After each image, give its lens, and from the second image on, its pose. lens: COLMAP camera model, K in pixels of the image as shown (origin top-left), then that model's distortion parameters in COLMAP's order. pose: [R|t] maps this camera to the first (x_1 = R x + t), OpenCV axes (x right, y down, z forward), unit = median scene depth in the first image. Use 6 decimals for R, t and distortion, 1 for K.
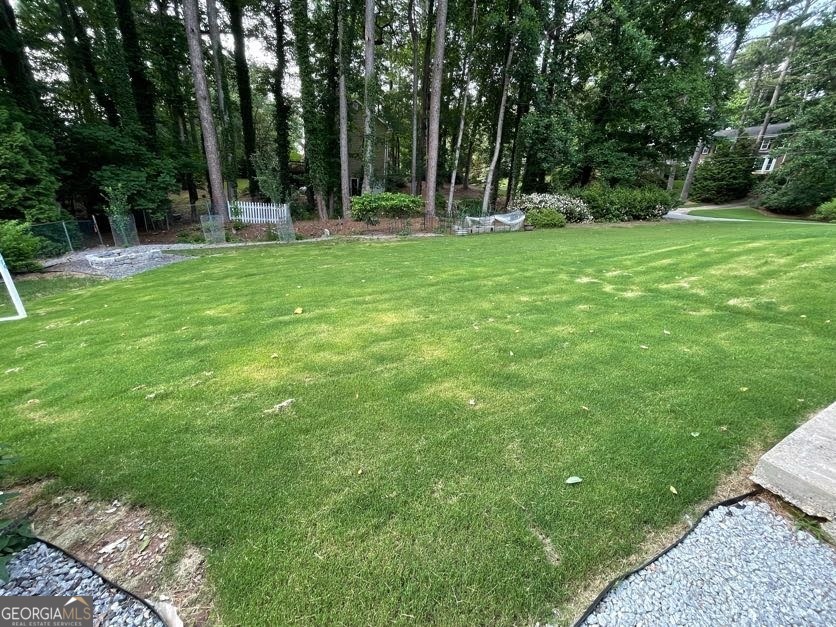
lens RADIAL K [[338.4, 0, 418.2], [0, 338.4, 314.5], [0, 0, 1]] dist [-0.002465, 0.000348]
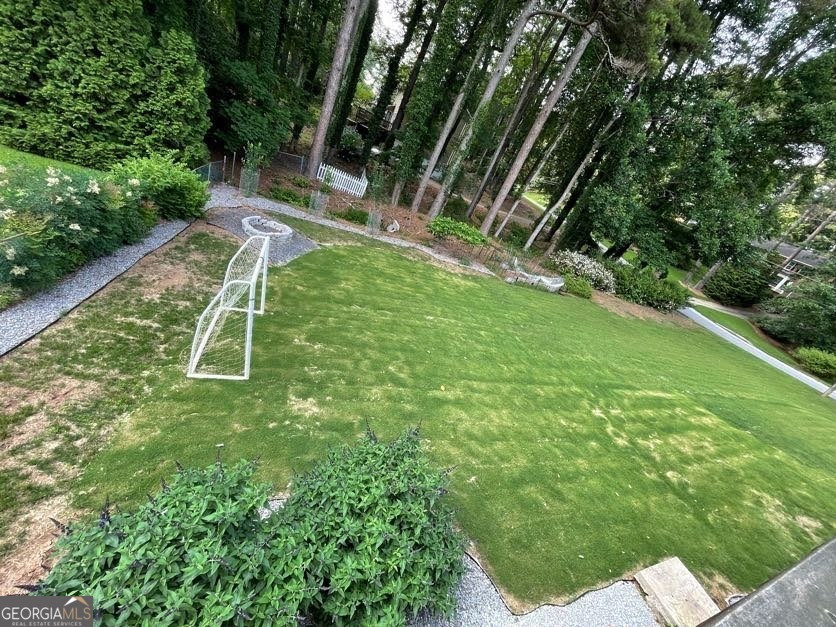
lens RADIAL K [[338.4, 0, 417.6], [0, 338.4, 313.8], [0, 0, 1]] dist [-0.002465, 0.000348]
pose [[0.929325, 0.365541, 0.052287, -0.258116], [-0.369054, 0.924199, 0.098262, -0.177412], [-0.012405, -0.110614, 0.993786, -0.242725]]
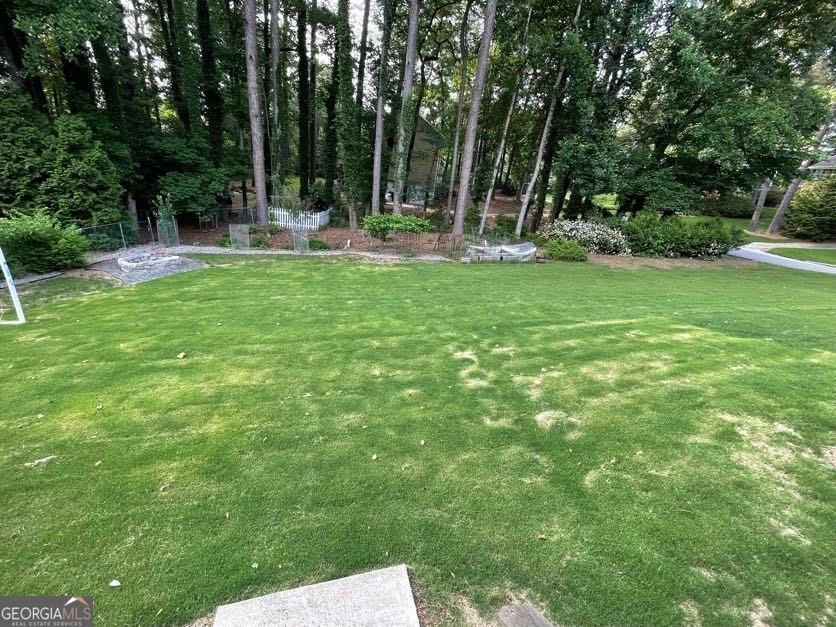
lens RADIAL K [[338.4, 0, 417.4], [0, 338.4, 313.3], [0, 0, 1]] dist [-0.002465, 0.000348]
pose [[0.978228, 0.127105, -0.164056, 0.239399], [-0.127275, 0.991822, 0.009518, -0.103129], [0.163924, 0.011570, 0.986405, -0.019039]]
